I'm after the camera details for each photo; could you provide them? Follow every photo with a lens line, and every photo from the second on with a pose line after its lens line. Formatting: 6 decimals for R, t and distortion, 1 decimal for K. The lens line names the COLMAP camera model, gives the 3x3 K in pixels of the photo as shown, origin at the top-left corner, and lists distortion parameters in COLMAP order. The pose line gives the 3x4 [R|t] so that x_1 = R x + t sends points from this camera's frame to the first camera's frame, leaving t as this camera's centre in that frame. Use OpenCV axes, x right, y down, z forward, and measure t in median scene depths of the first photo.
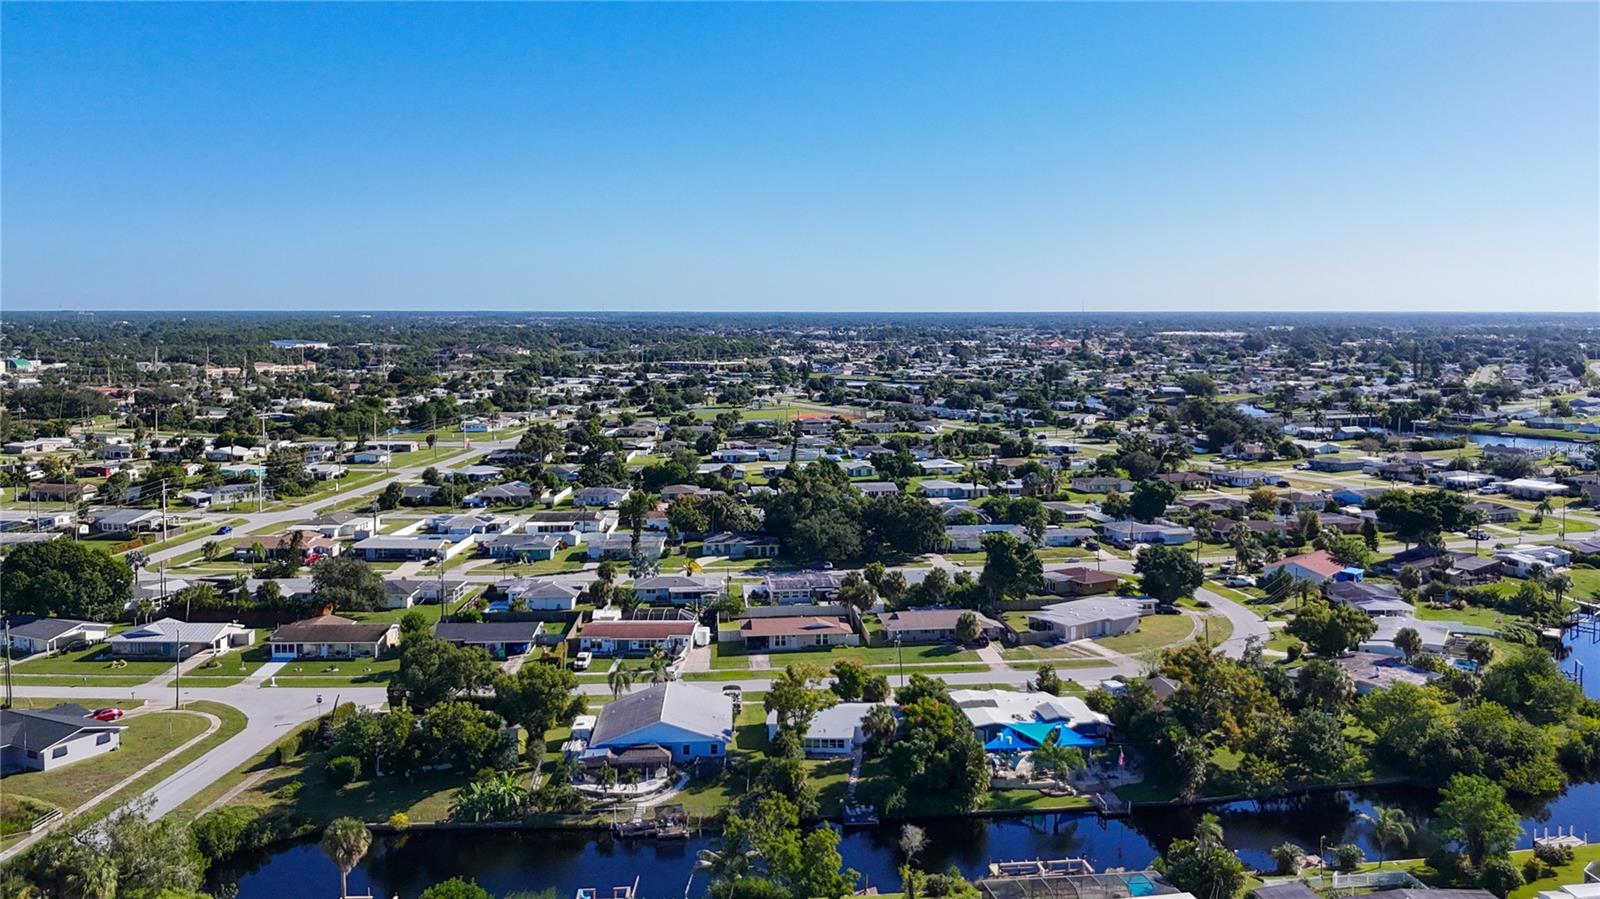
lens RADIAL K [[1302.4, 0, 831.7], [0, 1302.4, 381.2], [0, 0, 1]] dist [0.084898, -0.167643]
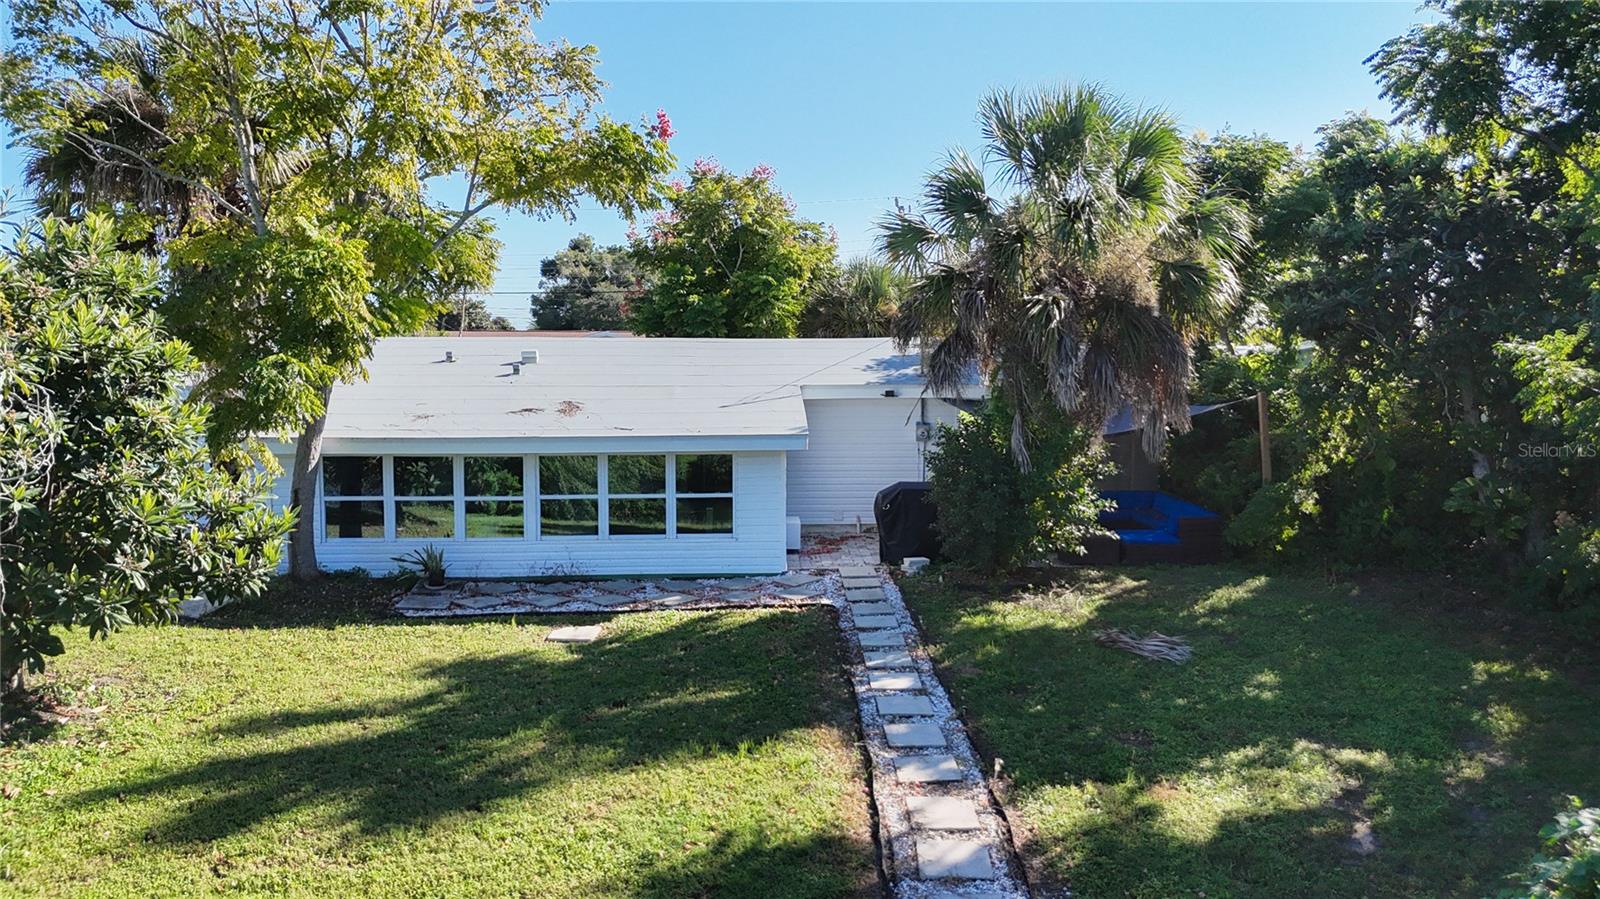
lens RADIAL K [[1199.6, 0, 800.0], [0, 1199.6, 449.5], [0, 0, 1]] dist [0.066995, -0.099916]
pose [[0.992882, -0.007590, 0.118857, 0.002494], [0.001769, 0.998797, 0.048997, 0.253616], [-0.119086, -0.048438, 0.991702, 0.846576]]
